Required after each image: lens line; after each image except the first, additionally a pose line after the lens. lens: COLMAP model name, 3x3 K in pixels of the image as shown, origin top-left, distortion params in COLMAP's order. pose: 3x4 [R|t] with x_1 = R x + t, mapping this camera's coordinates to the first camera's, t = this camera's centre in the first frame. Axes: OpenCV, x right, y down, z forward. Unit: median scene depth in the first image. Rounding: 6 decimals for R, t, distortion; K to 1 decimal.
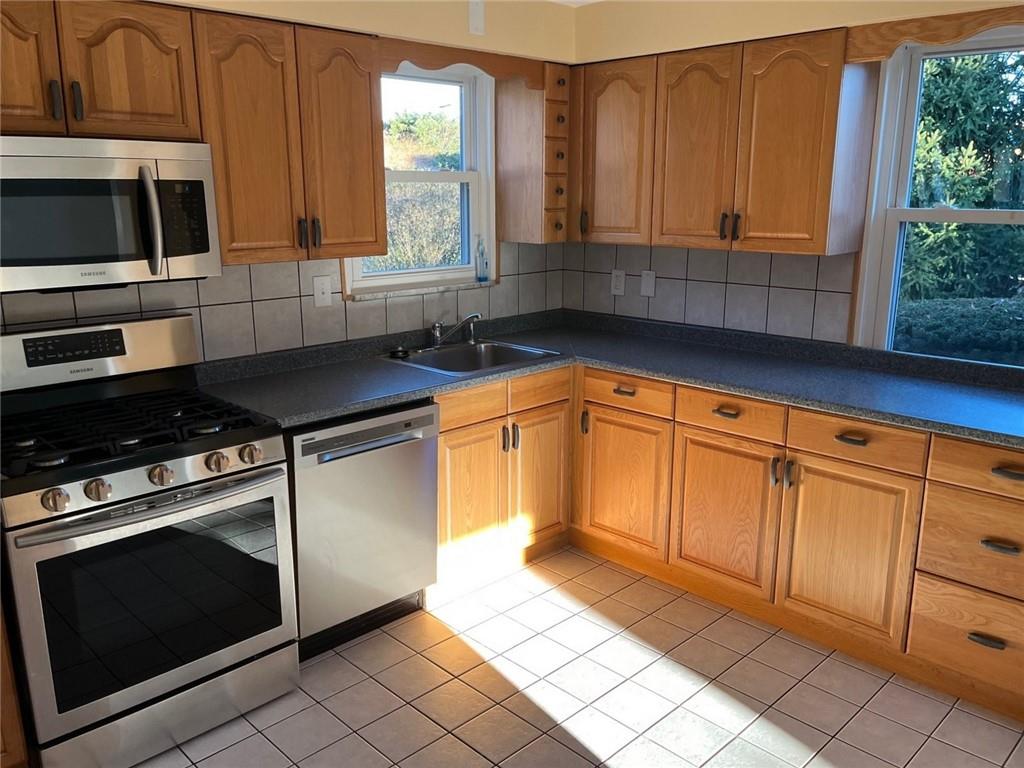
lens RADIAL K [[807.6, 0, 512.0], [0, 807.6, 384.0], [0, 0, 1]] dist [0.074461, -0.105158]
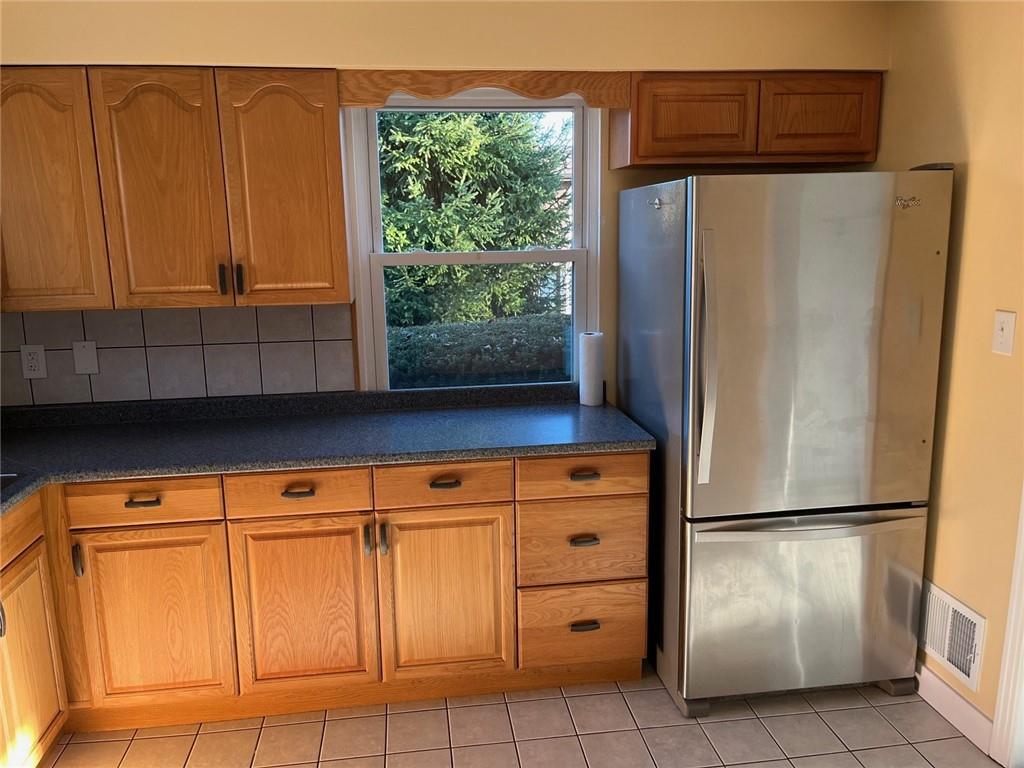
lens RADIAL K [[785.1, 0, 496.4], [0, 785.1, 371.2], [0, 0, 1]] dist [0.066724, -0.090486]
pose [[0.608493, -0.151728, 0.778919, -0.241544], [0.200573, 0.979088, 0.034032, -0.076849], [-0.767793, 0.135522, 0.626201, 0.300844]]
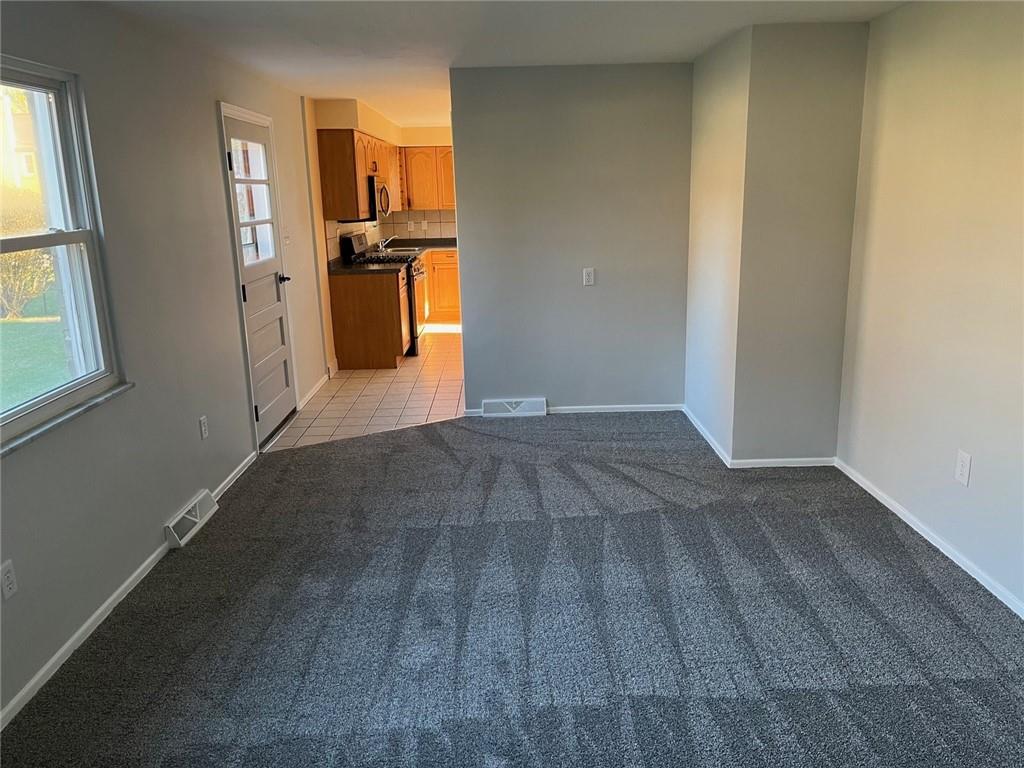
lens RADIAL K [[785.1, 0, 496.4], [0, 785.1, 371.2], [0, 0, 1]] dist [0.066724, -0.090486]
pose [[0.702516, -0.173779, 0.690125, -2.069488], [0.188496, 0.980531, 0.055025, 0.338412], [-0.686251, 0.091430, 0.721596, -1.358132]]
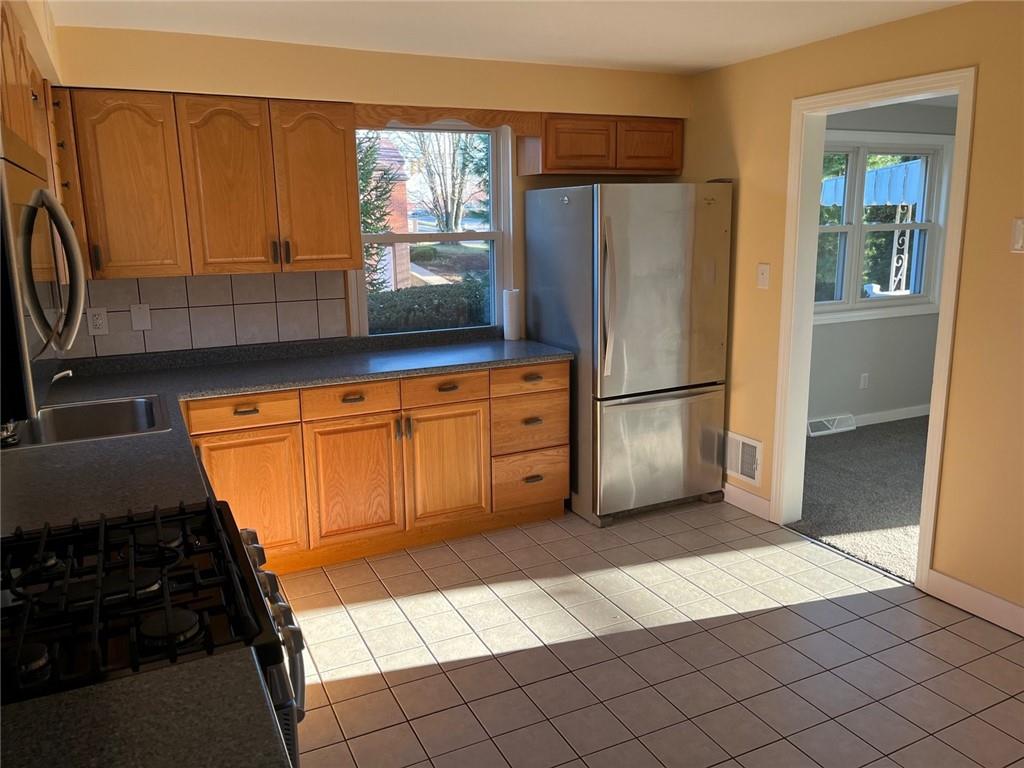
lens RADIAL K [[785.1, 0, 496.4], [0, 785.1, 371.2], [0, 0, 1]] dist [0.066724, -0.090486]
pose [[0.327828, -0.185609, 0.926325, -0.772013], [0.234169, 0.965877, 0.110661, -0.087229], [-0.915256, 0.180639, 0.360105, 0.362530]]
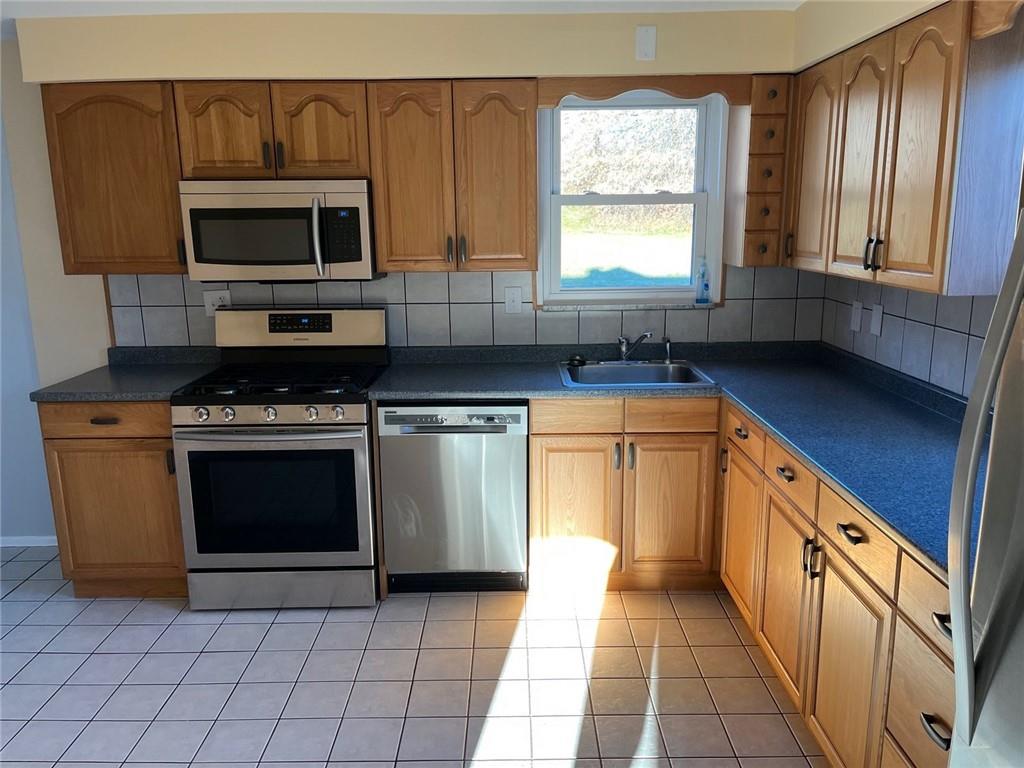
lens RADIAL K [[766.5, 0, 527.9], [0, 766.5, 384.2], [0, 0, 1]] dist [0.036909, -0.001399]
pose [[0.724943, 0.140348, -0.674359, 0.598523], [-0.152014, 0.987481, 0.042098, -0.048541], [0.671825, 0.071993, 0.737203, 0.228840]]
